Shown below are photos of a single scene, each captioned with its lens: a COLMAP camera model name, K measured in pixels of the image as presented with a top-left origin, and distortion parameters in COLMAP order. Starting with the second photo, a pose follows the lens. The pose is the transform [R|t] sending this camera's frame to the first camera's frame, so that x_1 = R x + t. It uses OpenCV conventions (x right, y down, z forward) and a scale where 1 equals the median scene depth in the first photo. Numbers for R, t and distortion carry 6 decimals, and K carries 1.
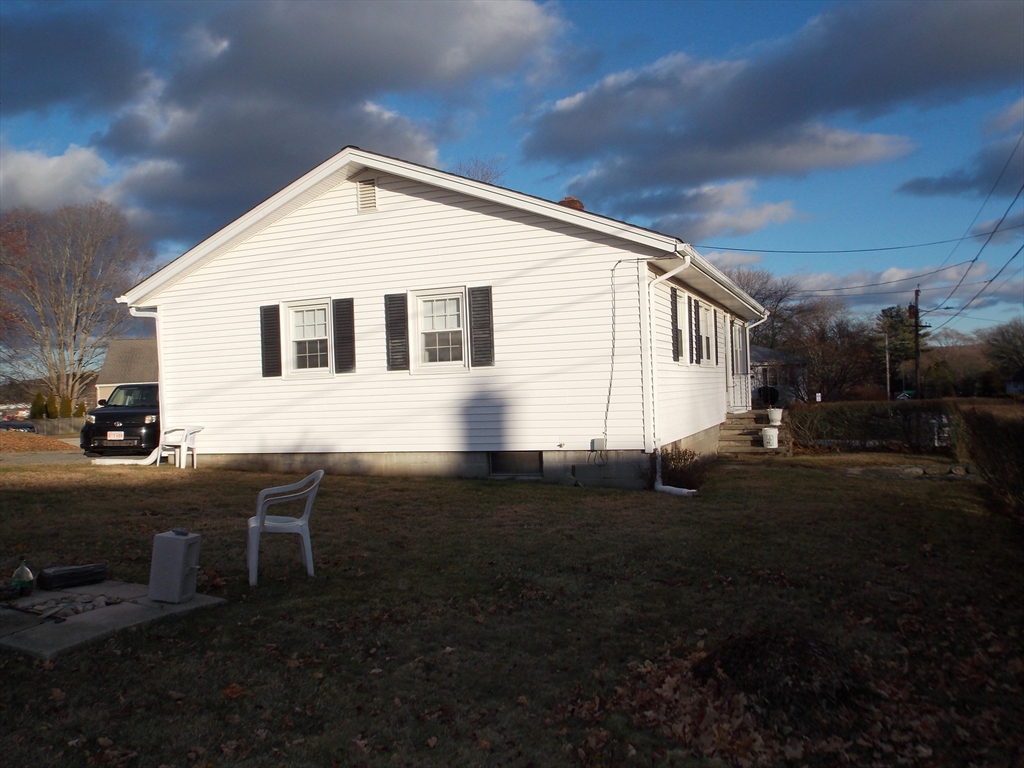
lens RADIAL K [[849.1, 0, 512.0], [0, 849.1, 384.0], [0, 0, 1]] dist [-0.060103, 0.005129]
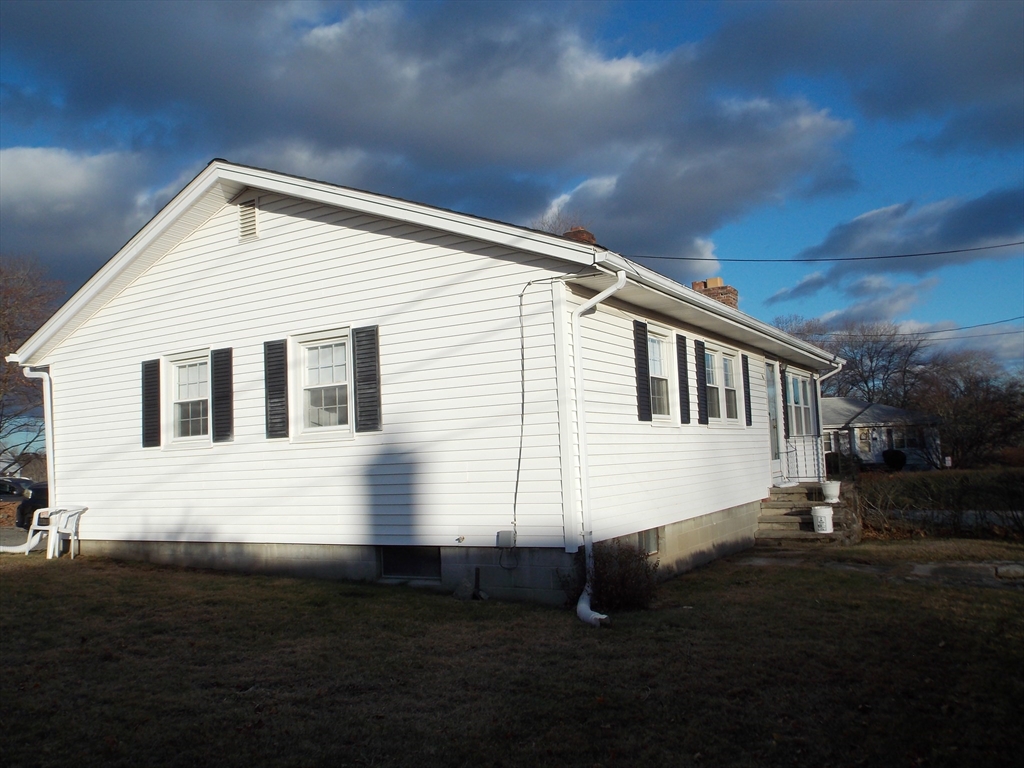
lens RADIAL K [[849.1, 0, 512.0], [0, 849.1, 384.0], [0, 0, 1]] dist [-0.060103, 0.005129]
pose [[0.987369, -0.021614, -0.156955, 0.193668], [0.009424, 0.996909, -0.077998, -0.002492], [0.158155, 0.075533, 0.984521, 0.253398]]
